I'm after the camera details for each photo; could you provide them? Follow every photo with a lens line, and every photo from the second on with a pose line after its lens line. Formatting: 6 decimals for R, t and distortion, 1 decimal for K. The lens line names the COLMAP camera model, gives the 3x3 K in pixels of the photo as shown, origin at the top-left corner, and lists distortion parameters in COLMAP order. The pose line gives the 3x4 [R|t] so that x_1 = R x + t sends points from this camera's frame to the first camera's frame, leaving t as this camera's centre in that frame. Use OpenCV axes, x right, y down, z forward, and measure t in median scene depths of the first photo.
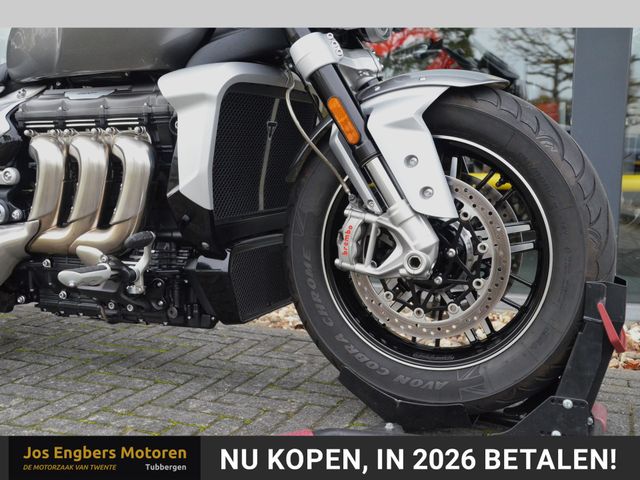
lens RADIAL K [[680.6, 0, 319.9], [0, 680.6, 243.8], [0, 0, 1]] dist [0.012584, 0.000000]
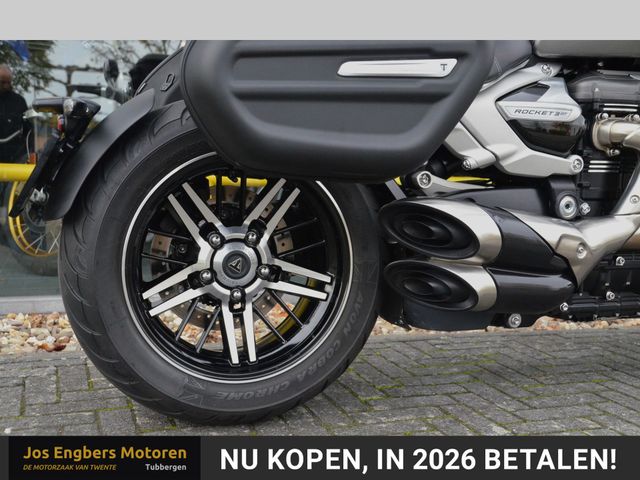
lens RADIAL K [[736.2, 0, 329.1], [0, 736.2, 261.9], [0, 0, 1]] dist [0.044588, 0.000000]
pose [[0.725274, -0.059711, 0.685866, -1.469888], [0.059928, 0.997926, 0.023508, -0.018170], [-0.685847, 0.024053, 0.727348, 0.587672]]
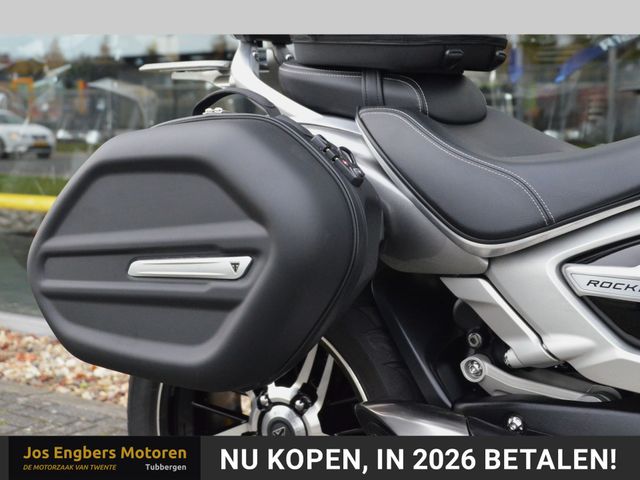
lens RADIAL K [[969.2, 0, 316.6], [0, 969.2, 240.0], [0, 0, 1]] dist [0.128181, 0.000000]
pose [[0.983662, 0.018258, -0.179099, -0.675431], [-0.018803, 0.999822, -0.001348, -0.209342], [0.179042, 0.004694, 0.983830, 0.329002]]
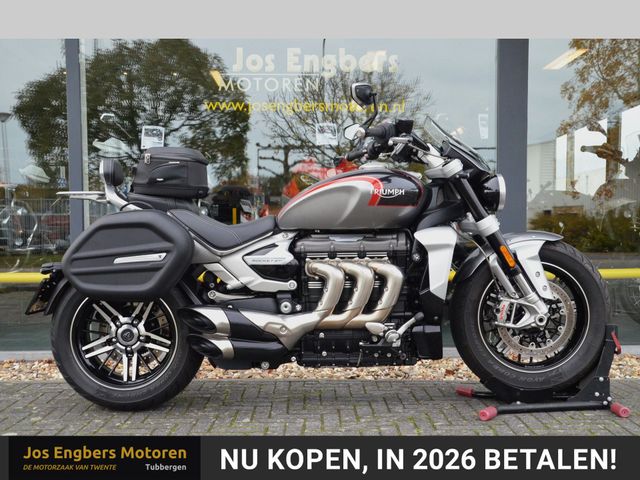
lens RADIAL K [[736.2, 0, 310.8], [0, 736.2, 259.8], [0, 0, 1]] dist [0.044588, 0.000000]
pose [[0.915259, -0.019999, 0.402369, -1.259159], [0.055962, 0.995395, -0.077823, -0.019052], [-0.398960, 0.093746, 0.912164, -0.753361]]
